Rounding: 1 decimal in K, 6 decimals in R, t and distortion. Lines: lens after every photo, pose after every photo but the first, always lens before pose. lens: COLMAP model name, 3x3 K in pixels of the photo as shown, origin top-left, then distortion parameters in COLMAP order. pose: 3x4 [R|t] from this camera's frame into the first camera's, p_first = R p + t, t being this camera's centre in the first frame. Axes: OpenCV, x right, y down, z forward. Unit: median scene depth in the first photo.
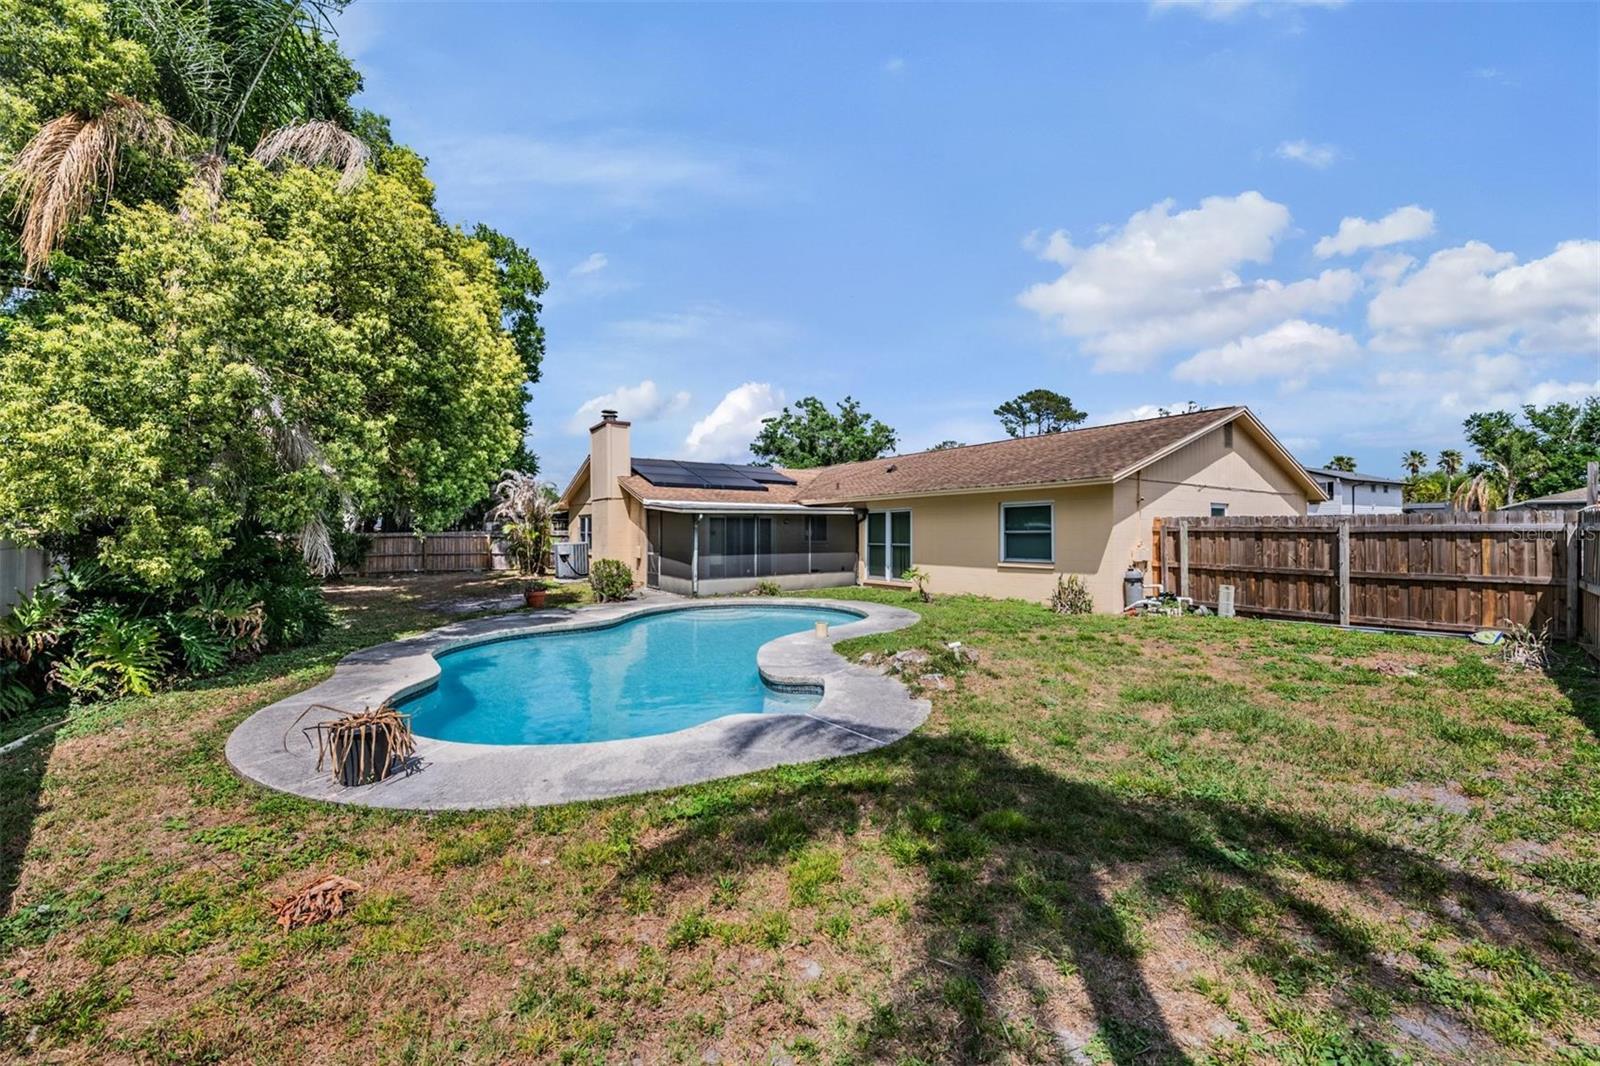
lens RADIAL K [[632.3, 0, 800.0], [0, 632.3, 533.0], [0, 0, 1]] dist [-0.013279, -0.000260]
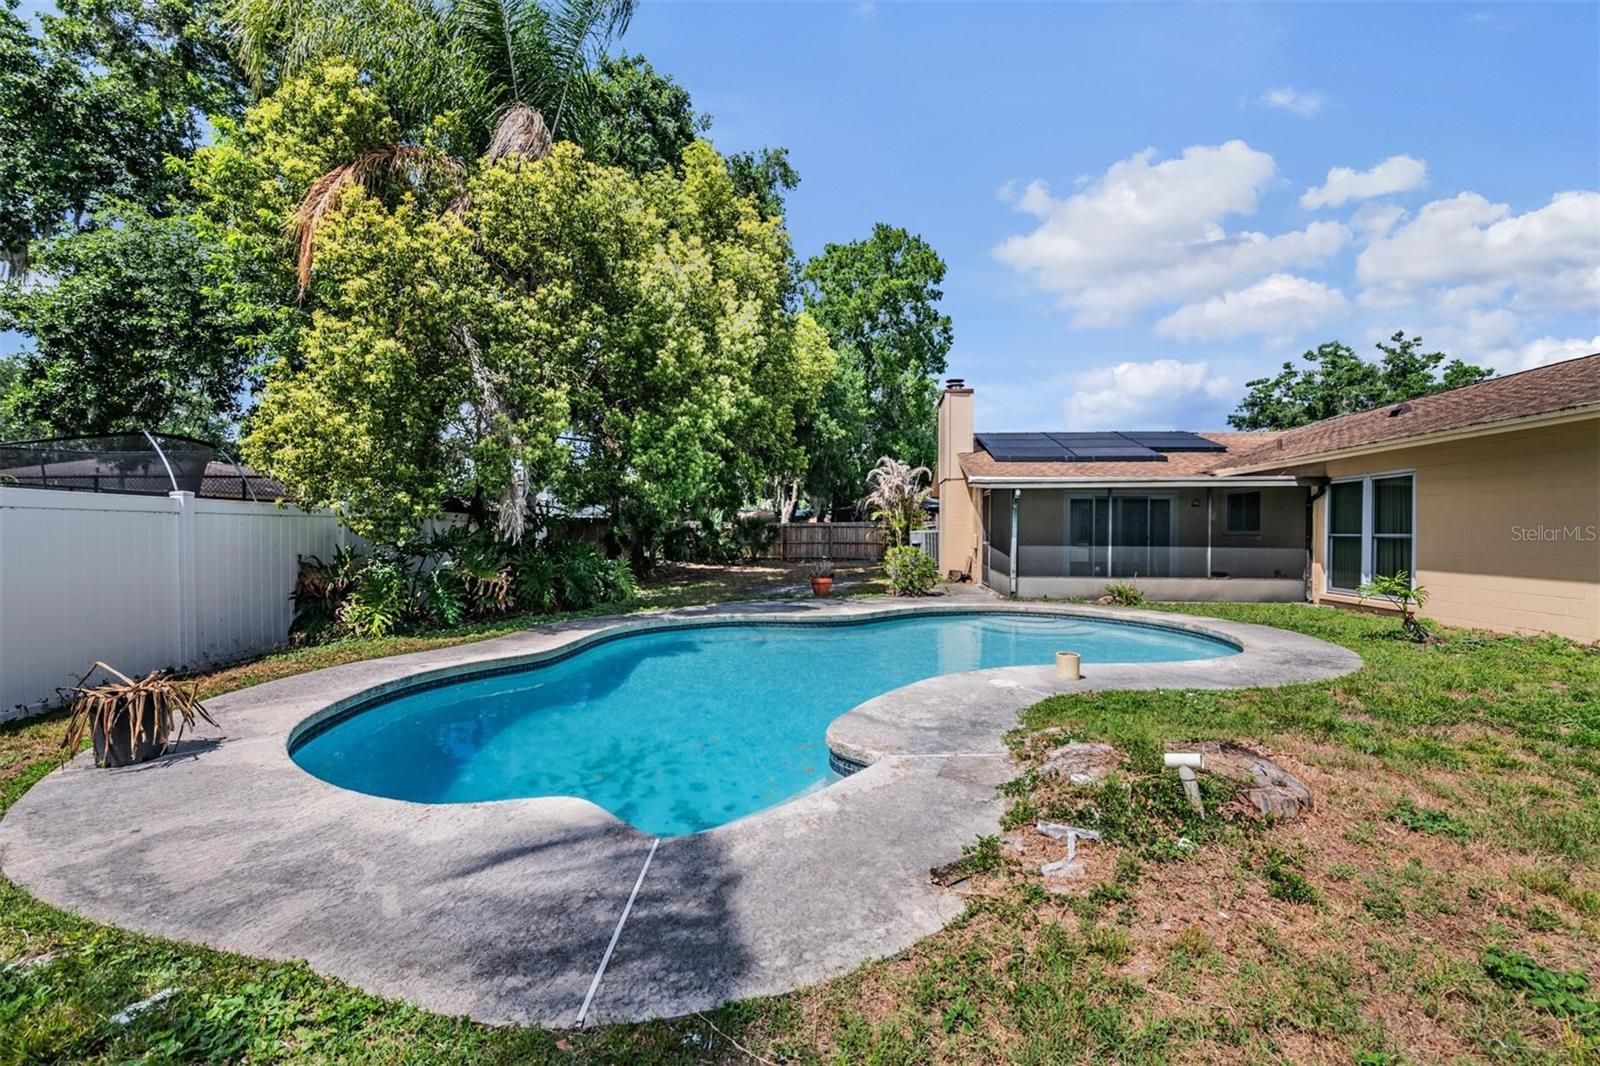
lens RADIAL K [[632.3, 0, 800.0], [0, 632.3, 533.0], [0, 0, 1]] dist [-0.013279, -0.000260]
pose [[0.754149, 0.011495, -0.656603, 0.120641], [-0.009608, 0.999933, 0.006470, 0.016592], [0.656633, 0.001430, 0.754209, 0.218486]]
